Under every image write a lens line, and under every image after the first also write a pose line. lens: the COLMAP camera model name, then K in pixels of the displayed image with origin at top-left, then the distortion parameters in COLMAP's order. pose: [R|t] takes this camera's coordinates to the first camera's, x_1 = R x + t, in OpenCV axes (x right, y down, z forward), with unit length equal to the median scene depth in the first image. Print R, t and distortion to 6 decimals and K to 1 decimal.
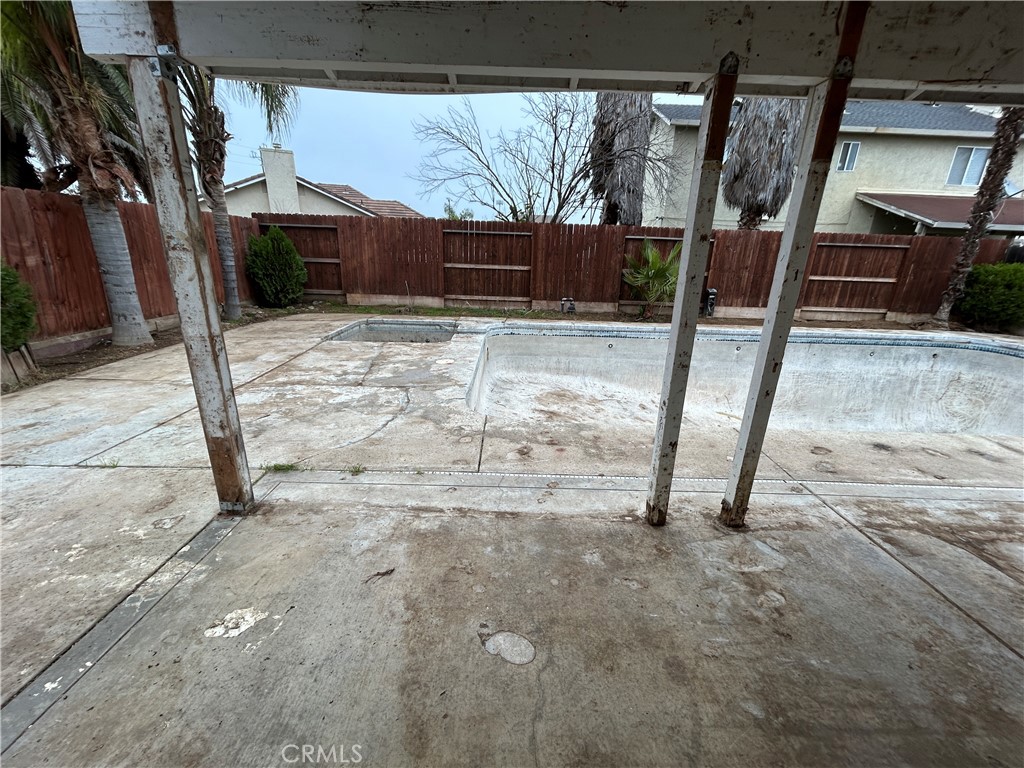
lens RADIAL K [[415.0, 0, 510.8], [0, 415.0, 382.1], [0, 0, 1]] dist [0.000700, 0.000308]
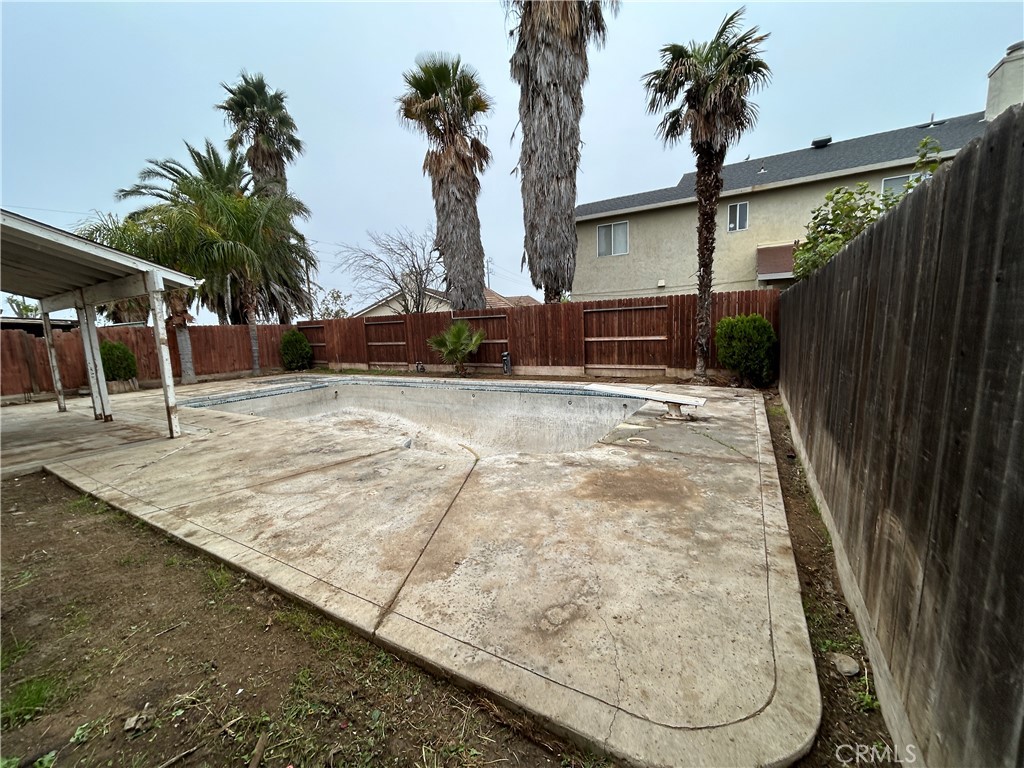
lens RADIAL K [[408.0, 0, 510.6], [0, 408.0, 379.1], [0, 0, 1]] dist [-0.001092, 0.000467]
pose [[0.860084, -0.003062, -0.510143, 1.295995], [-0.088711, 0.983849, -0.155470, 0.056754], [0.502380, 0.178973, 0.845921, -0.039886]]
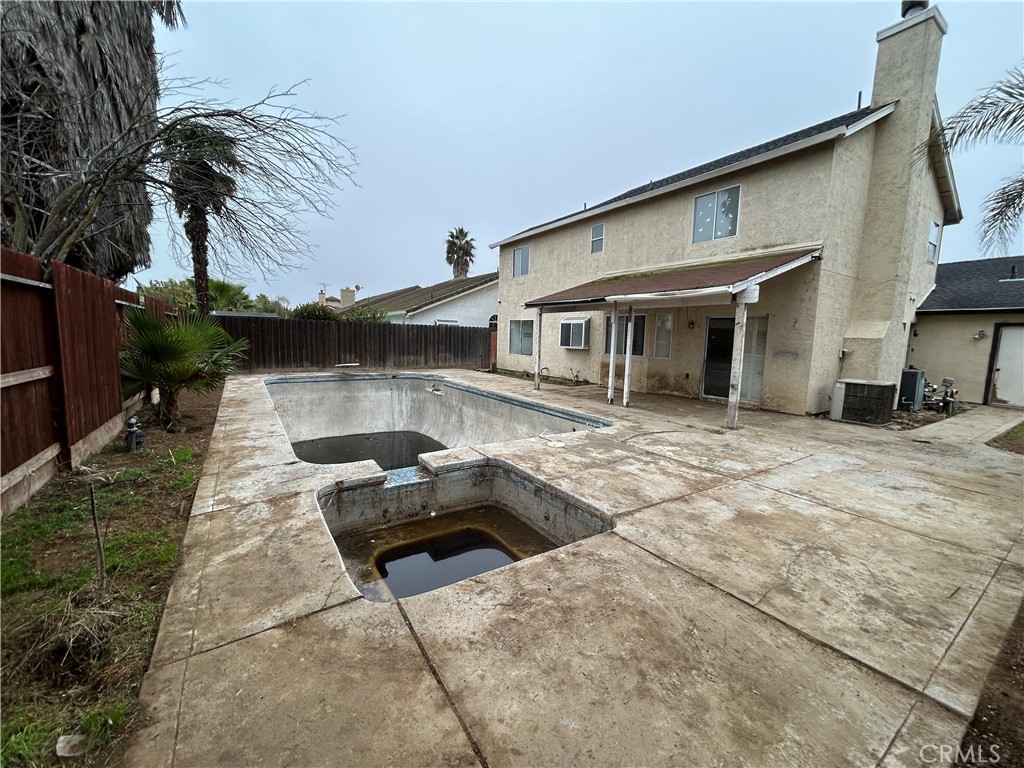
lens RADIAL K [[415.0, 0, 510.8], [0, 415.0, 382.1], [0, 0, 1]] dist [0.000700, 0.000308]
pose [[-0.553718, -0.137524, 0.821270, -0.590174], [0.210268, 0.931215, 0.297702, -0.335738], [-0.805720, 0.337530, -0.486713, 0.979060]]
